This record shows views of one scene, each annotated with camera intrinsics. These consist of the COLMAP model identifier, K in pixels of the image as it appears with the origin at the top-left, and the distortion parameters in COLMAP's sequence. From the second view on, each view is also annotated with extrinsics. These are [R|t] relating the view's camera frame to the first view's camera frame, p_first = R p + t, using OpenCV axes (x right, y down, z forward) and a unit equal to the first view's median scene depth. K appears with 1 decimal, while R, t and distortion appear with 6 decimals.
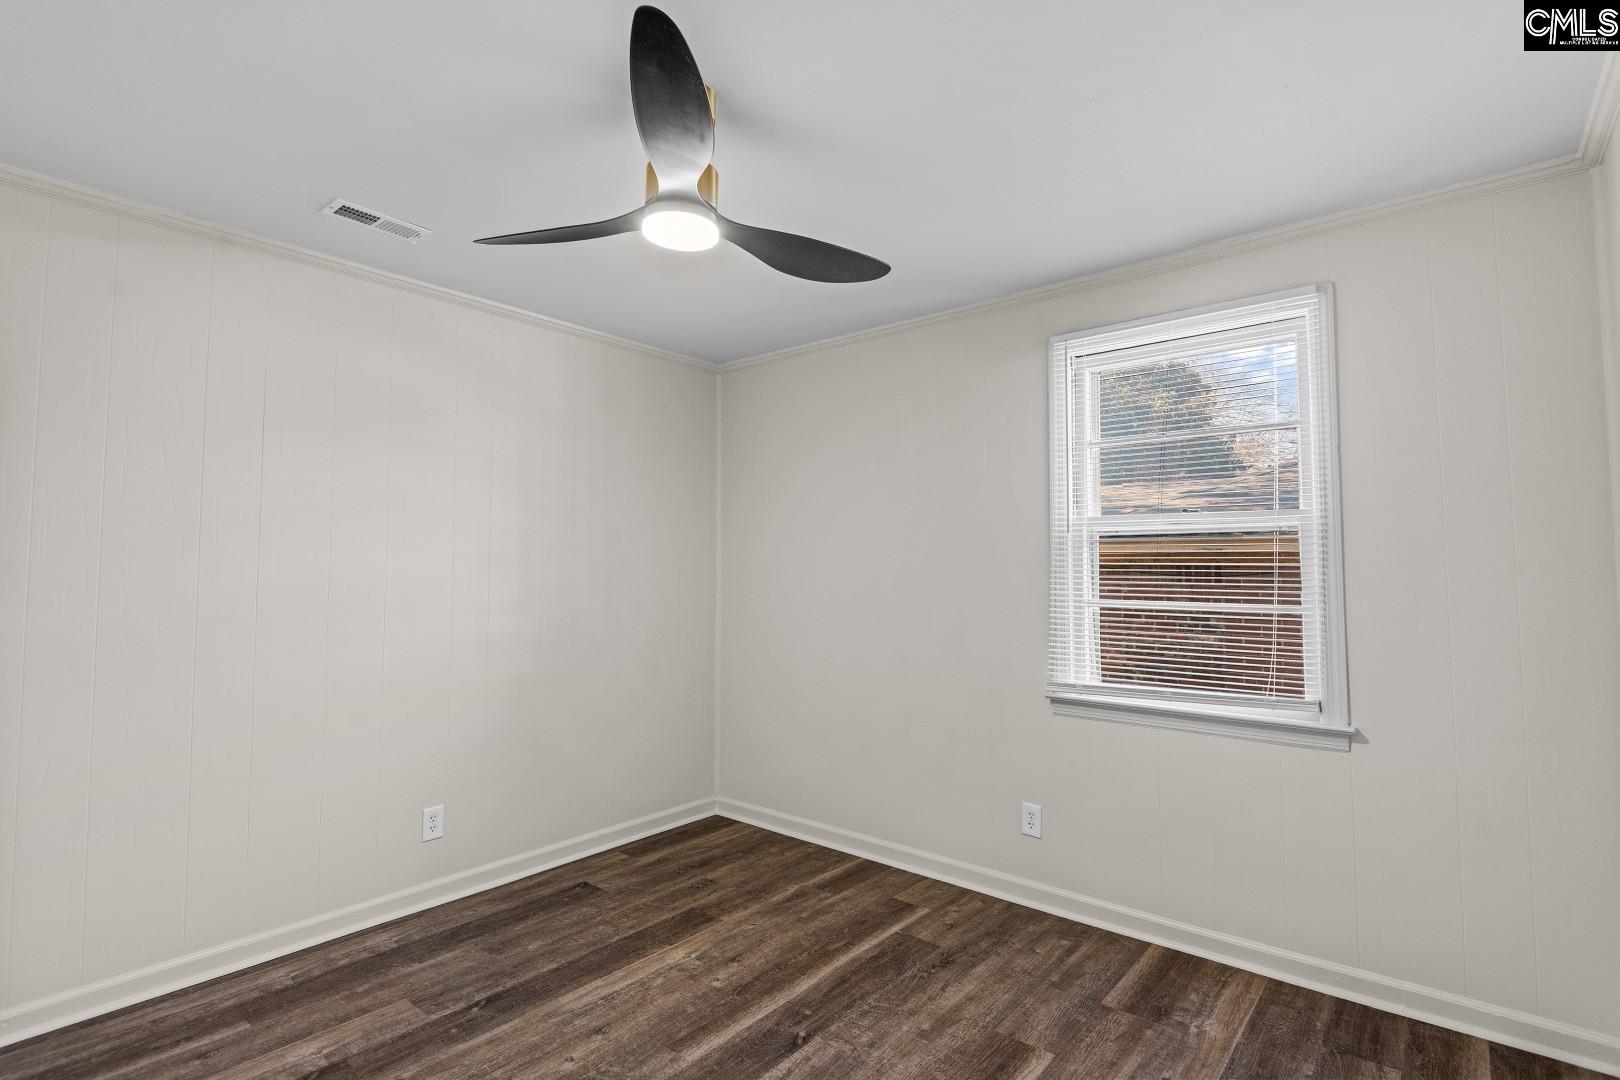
lens RADIAL K [[753.7, 0, 801.4], [0, 753.7, 533.7], [0, 0, 1]] dist [0.025773, -0.020805]
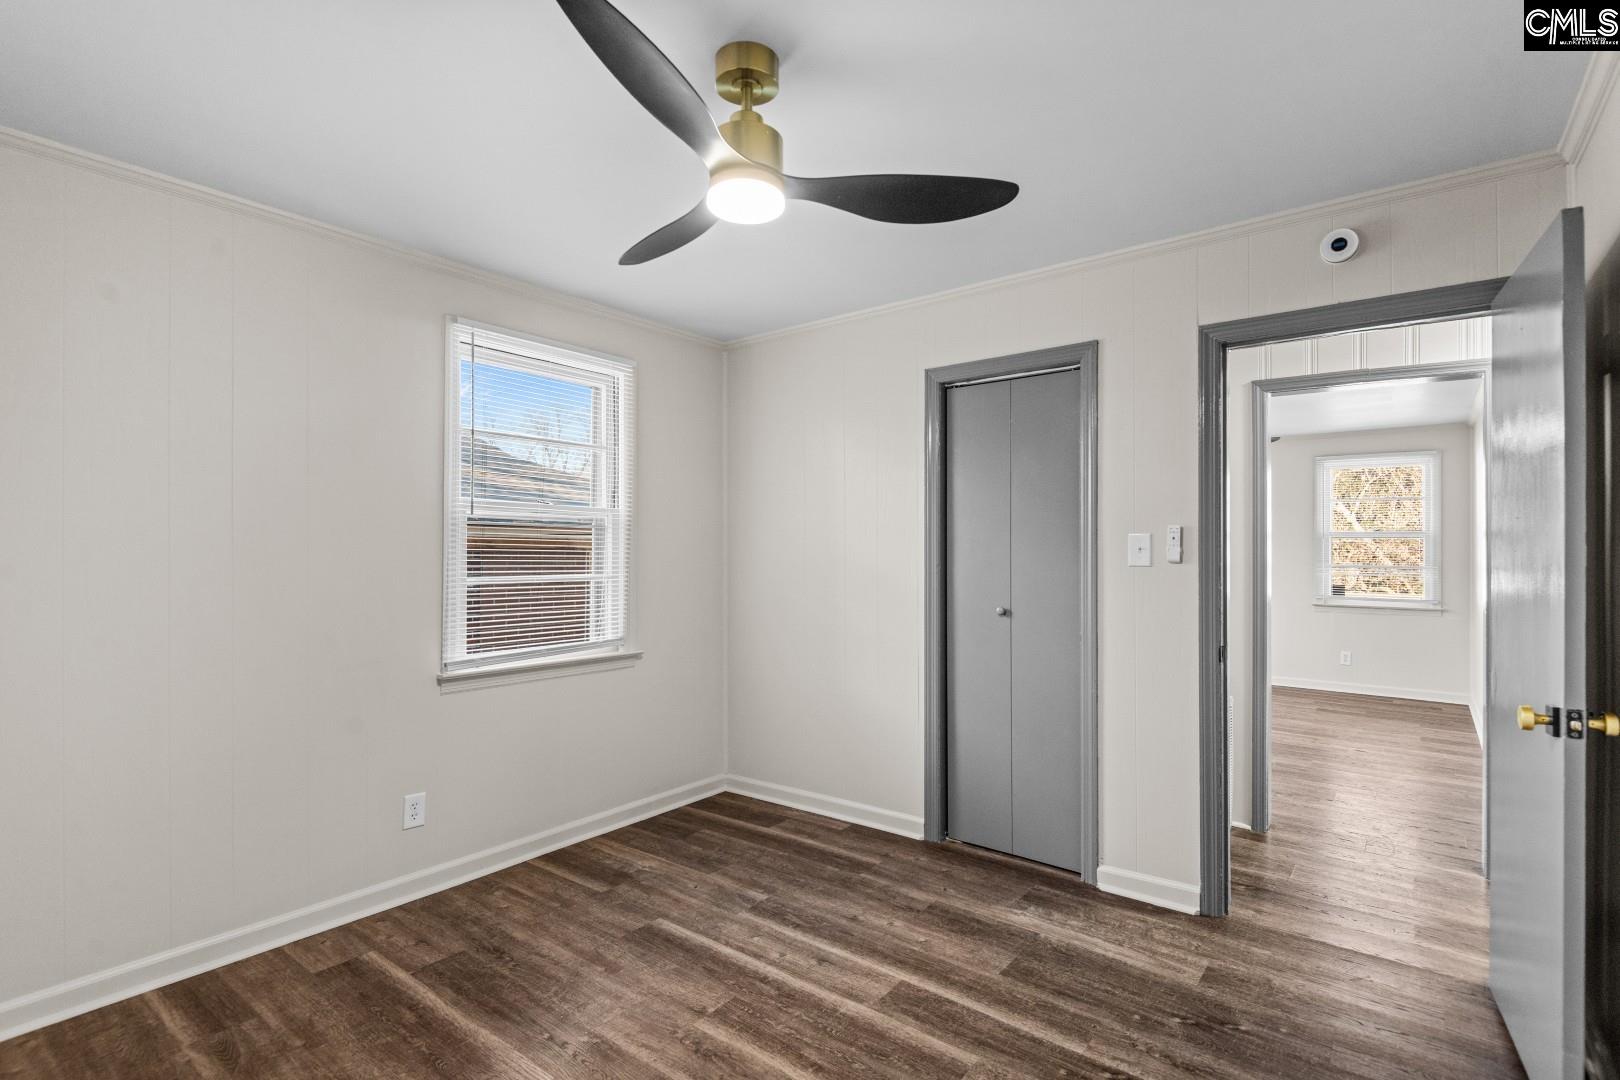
lens RADIAL K [[766.4, 0, 802.0], [0, 766.4, 555.2], [0, 0, 1]] dist [0.027799, -0.022211]
pose [[-0.010078, -0.009863, 0.999901, -0.764261], [-0.053744, 0.998511, 0.009308, 0.020631], [-0.998504, -0.053645, -0.010593, 0.605214]]
